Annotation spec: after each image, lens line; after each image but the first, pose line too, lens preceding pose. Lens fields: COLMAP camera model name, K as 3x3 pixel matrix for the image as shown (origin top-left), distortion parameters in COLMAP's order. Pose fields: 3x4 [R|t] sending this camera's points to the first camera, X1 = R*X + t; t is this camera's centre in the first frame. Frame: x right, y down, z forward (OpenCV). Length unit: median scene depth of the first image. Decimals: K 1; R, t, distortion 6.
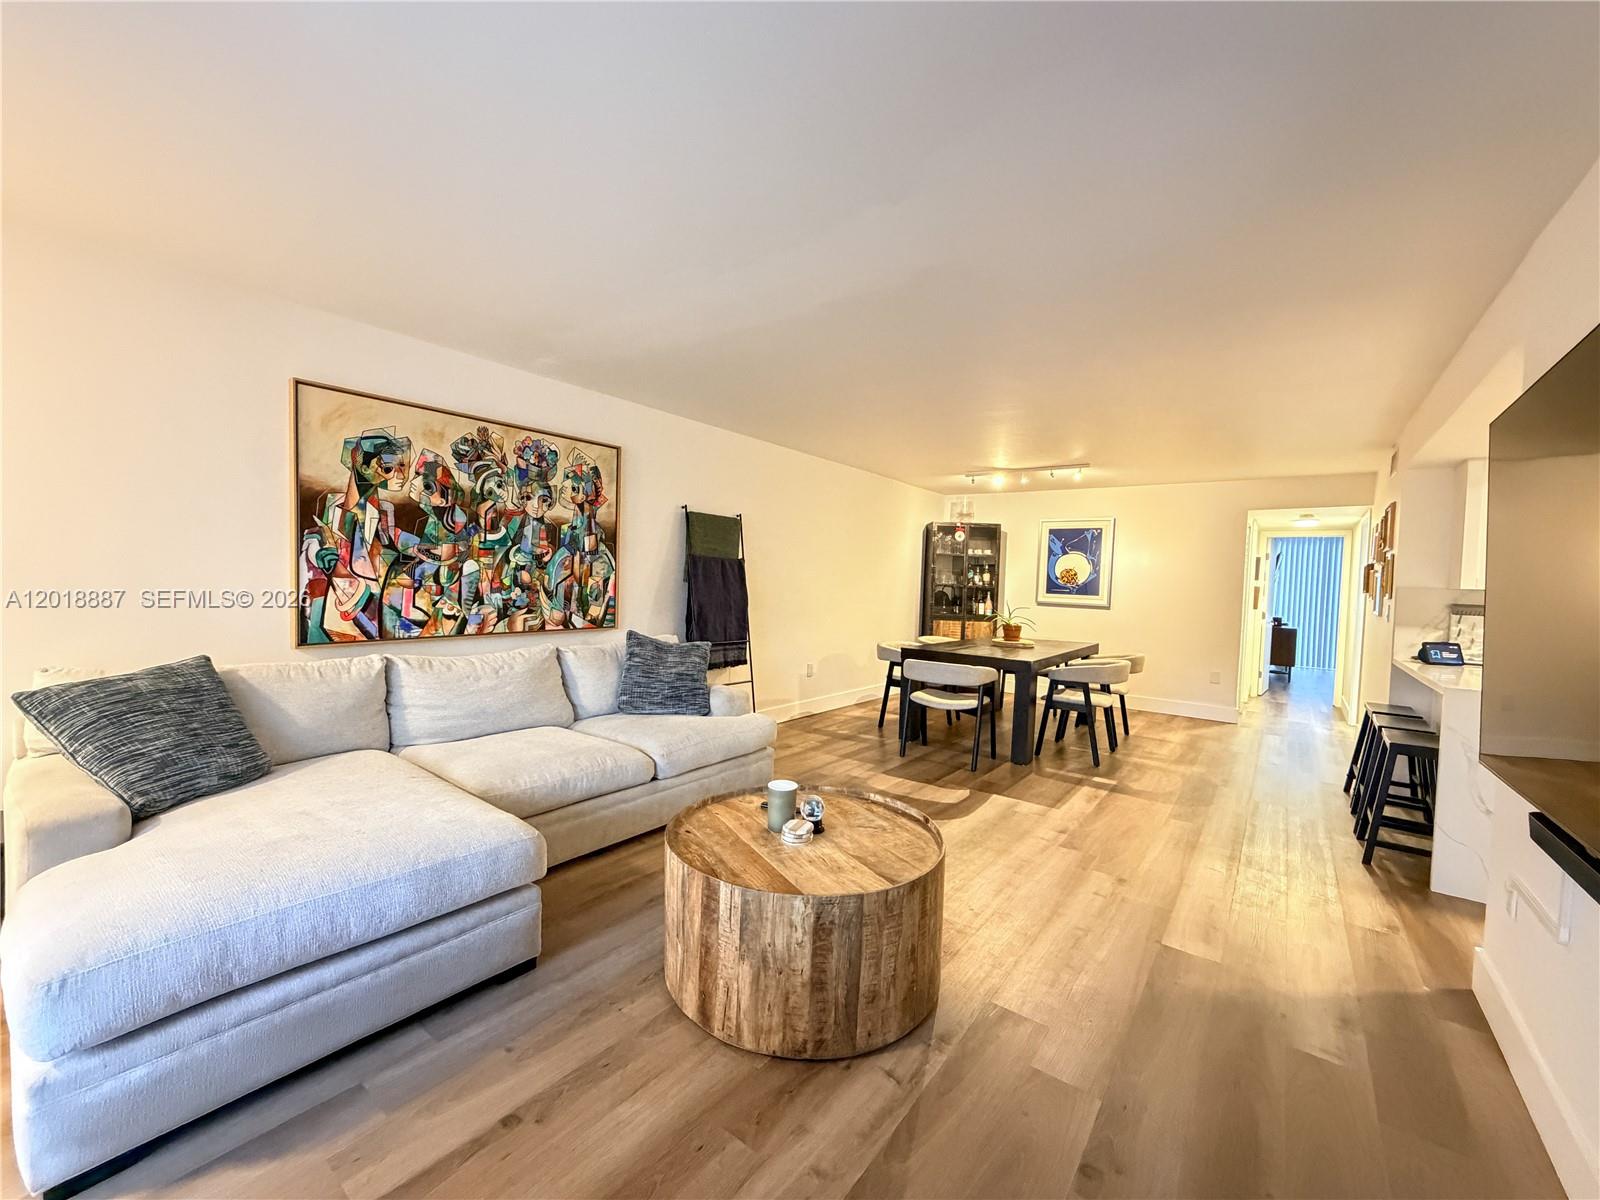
lens RADIAL K [[636.7, 0, 798.0], [0, 636.7, 601.0], [0, 0, 1]] dist [0.000944, 0.000357]
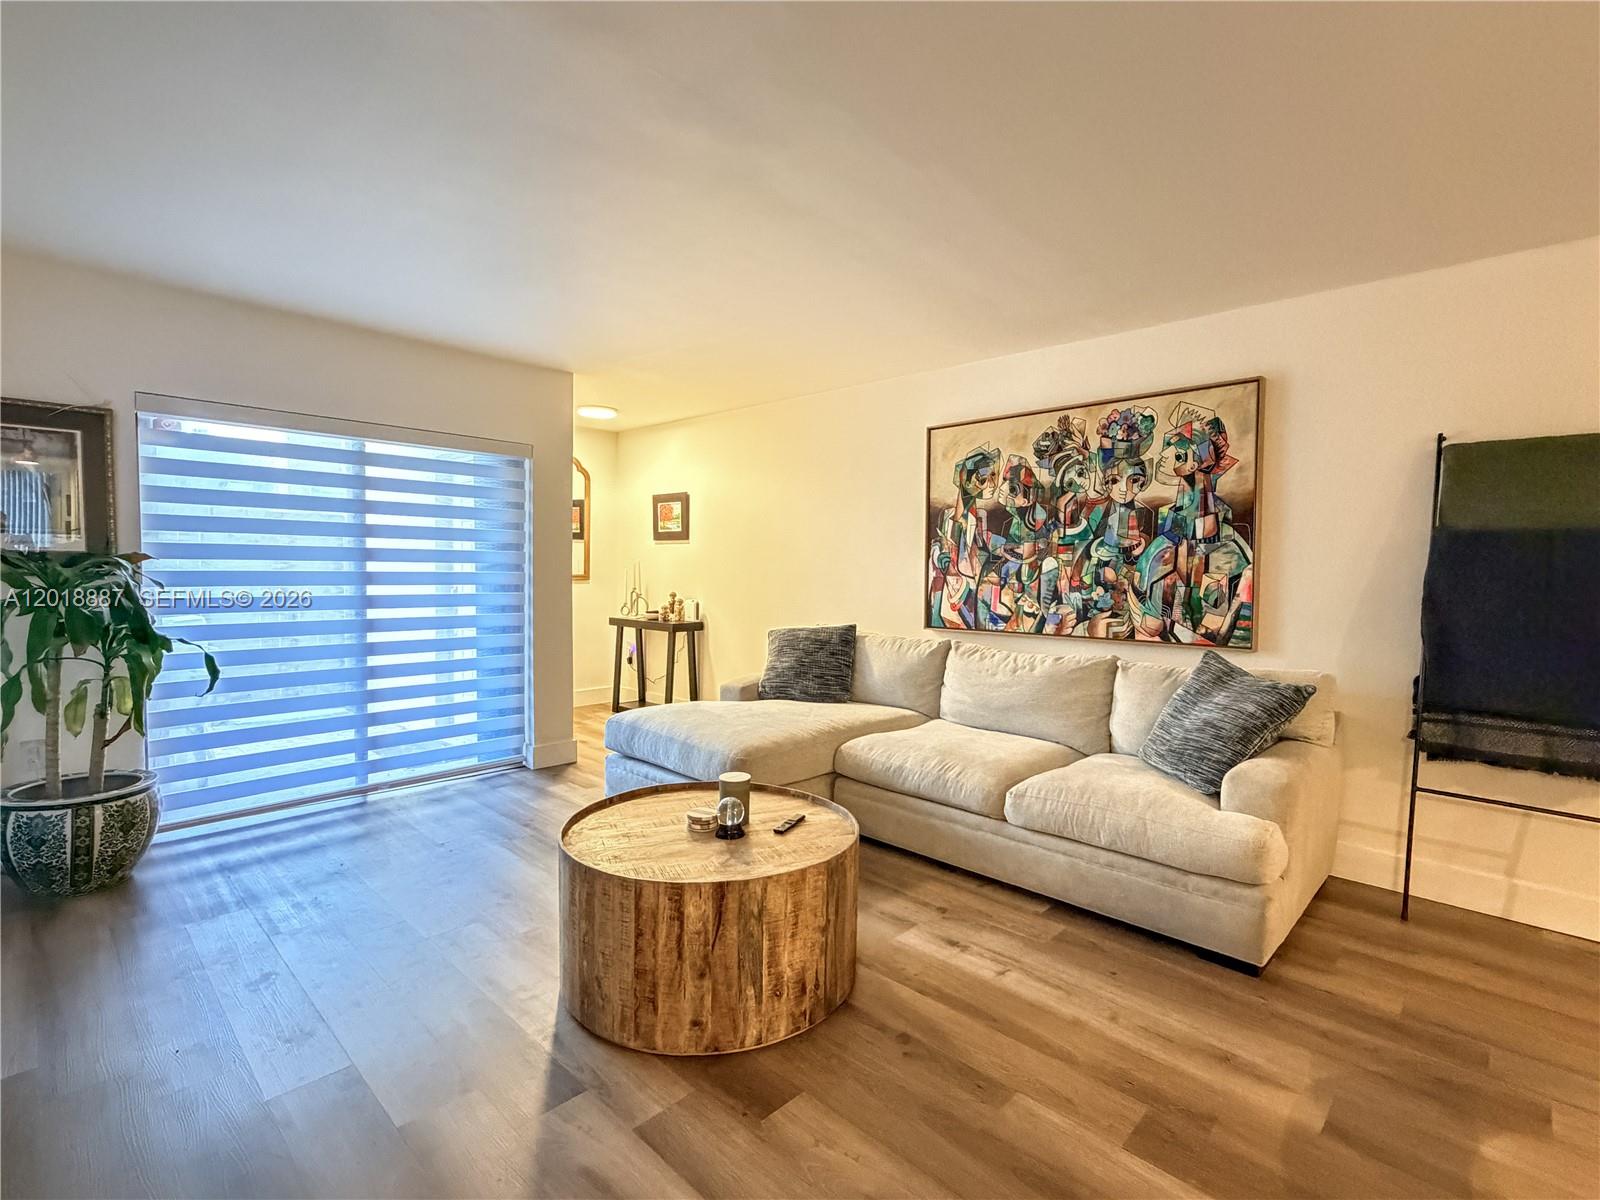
lens RADIAL K [[756.3, 0, 800.0], [0, 756.3, 600.0], [0, 0, 1]] dist [-0.002639, -0.000019]
pose [[-0.109497, 0.007379, -0.993960, 0.626365], [-0.053063, 0.998503, 0.013258, 0.005167], [0.992570, 0.054194, -0.108942, 0.703001]]
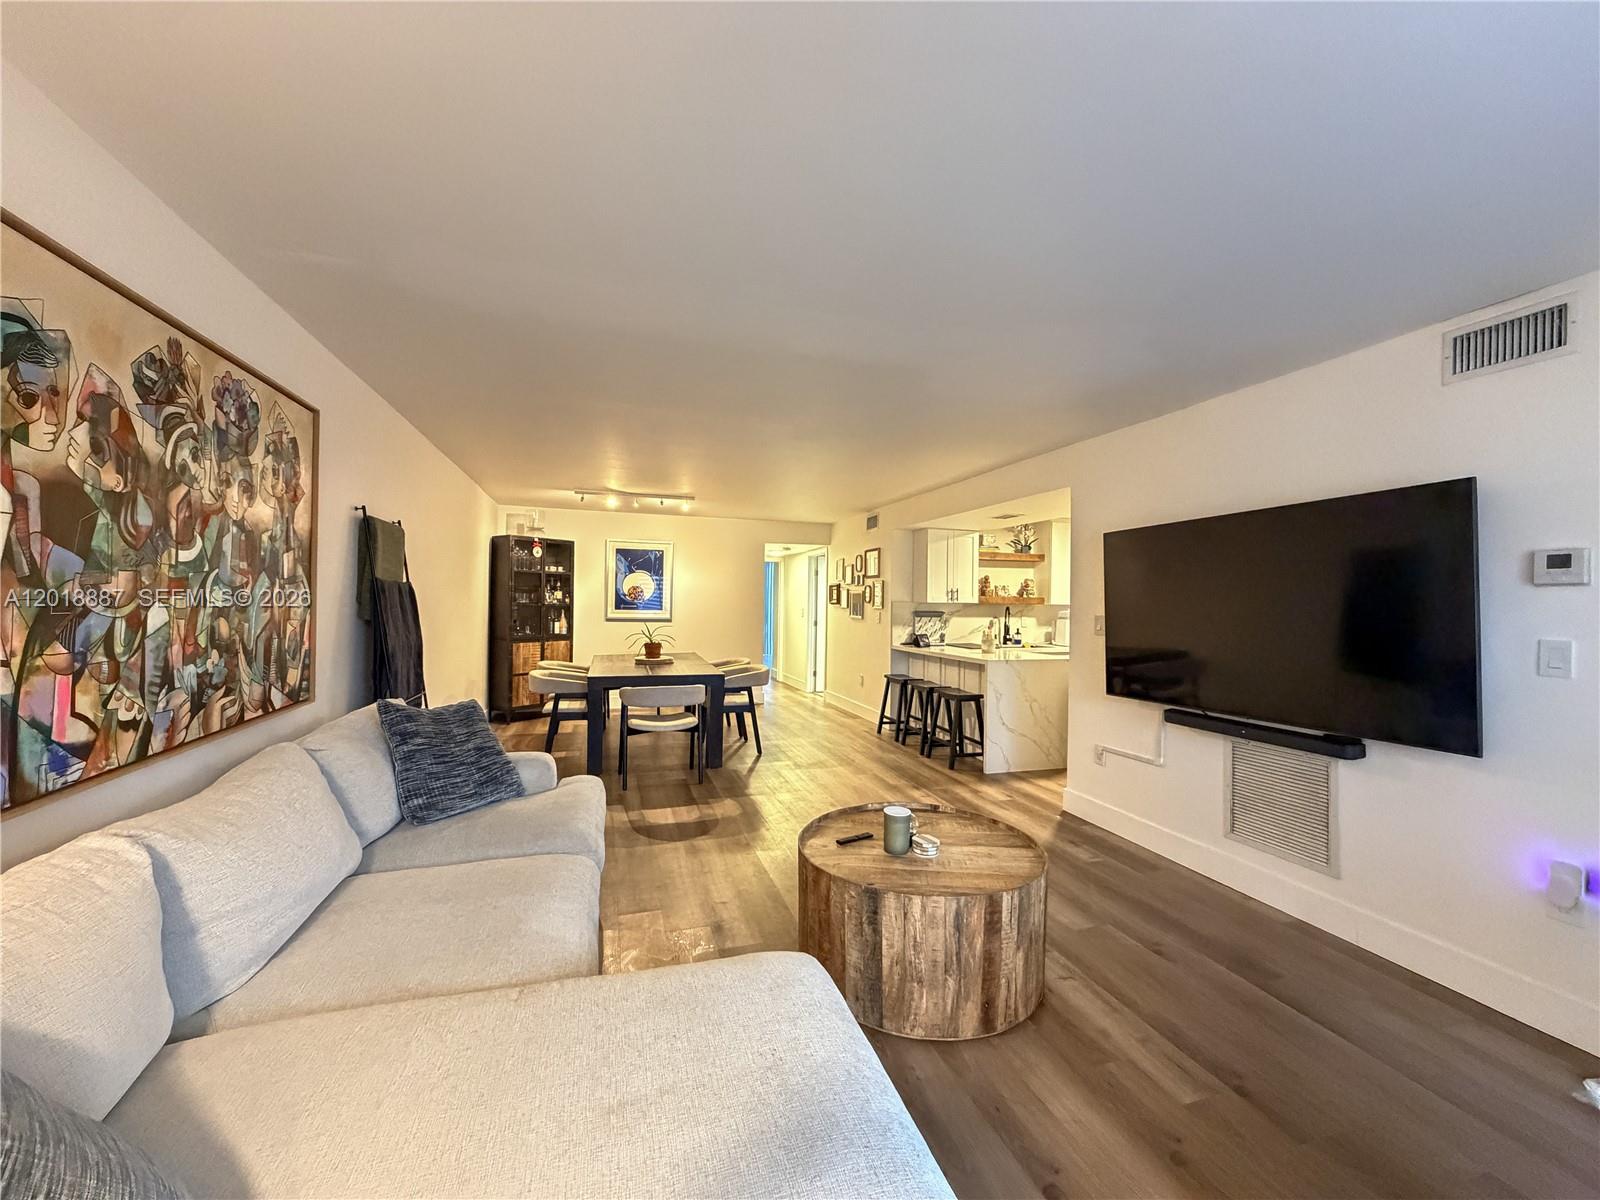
lens RADIAL K [[636.7, 0, 798.0], [0, 636.7, 601.0], [0, 0, 1]] dist [0.000944, 0.000357]
pose [[0.580172, -0.025171, 0.814105, -0.587101], [0.031760, 0.999461, 0.008268, -0.050541], [-0.813874, 0.021059, 0.580659, 0.289663]]
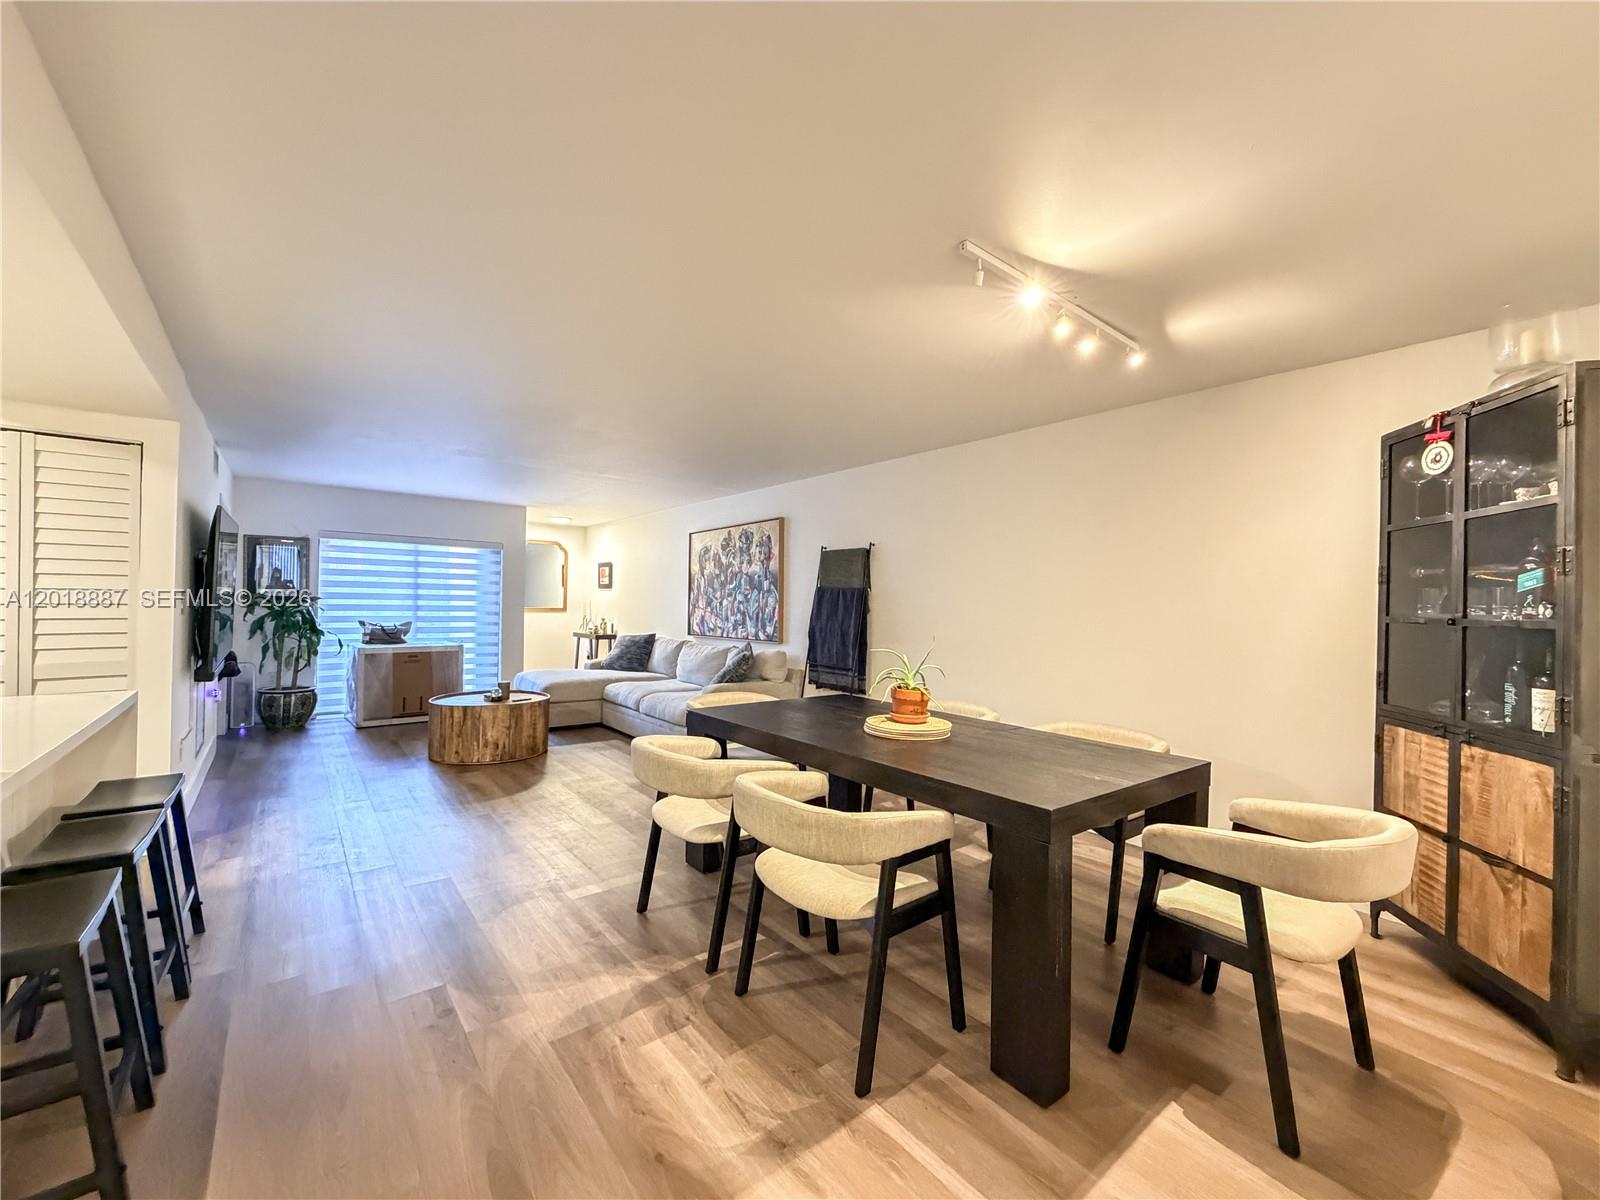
lens RADIAL K [[641.5, 0, 797.6], [0, 641.5, 595.2], [0, 0, 1]] dist [-0.000289, -0.000003]
pose [[-0.237208, -0.051288, -0.970104, 1.263780], [-0.059502, 0.997498, -0.038187, -0.013050], [0.969635, 0.048664, -0.239667, 1.579634]]
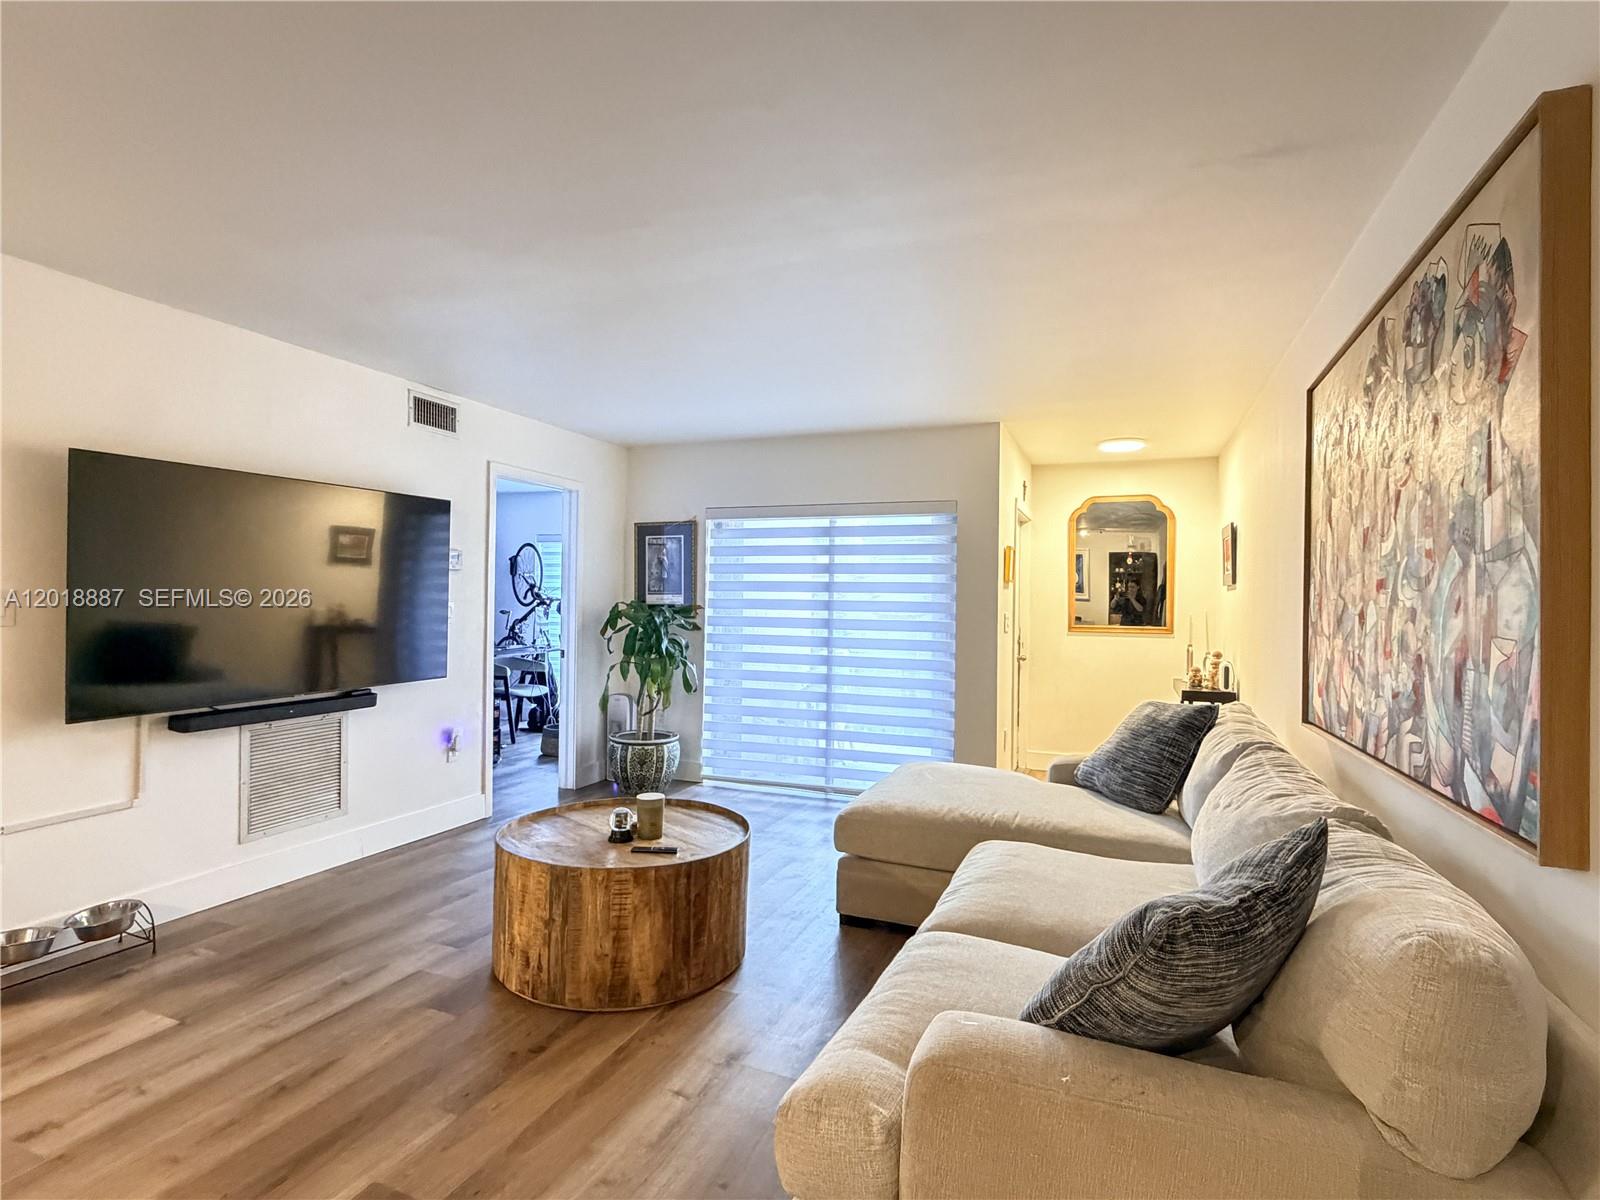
lens RADIAL K [[800.9, 0, 800.0], [0, 800.9, 600.0], [0, 0, 1]] dist [-0.001029, 0.000200]
pose [[-0.961902, -0.051641, -0.268474, 0.066449], [-0.058944, 0.998077, 0.019207, -0.047865], [0.266966, 0.034300, -0.963095, 1.377177]]
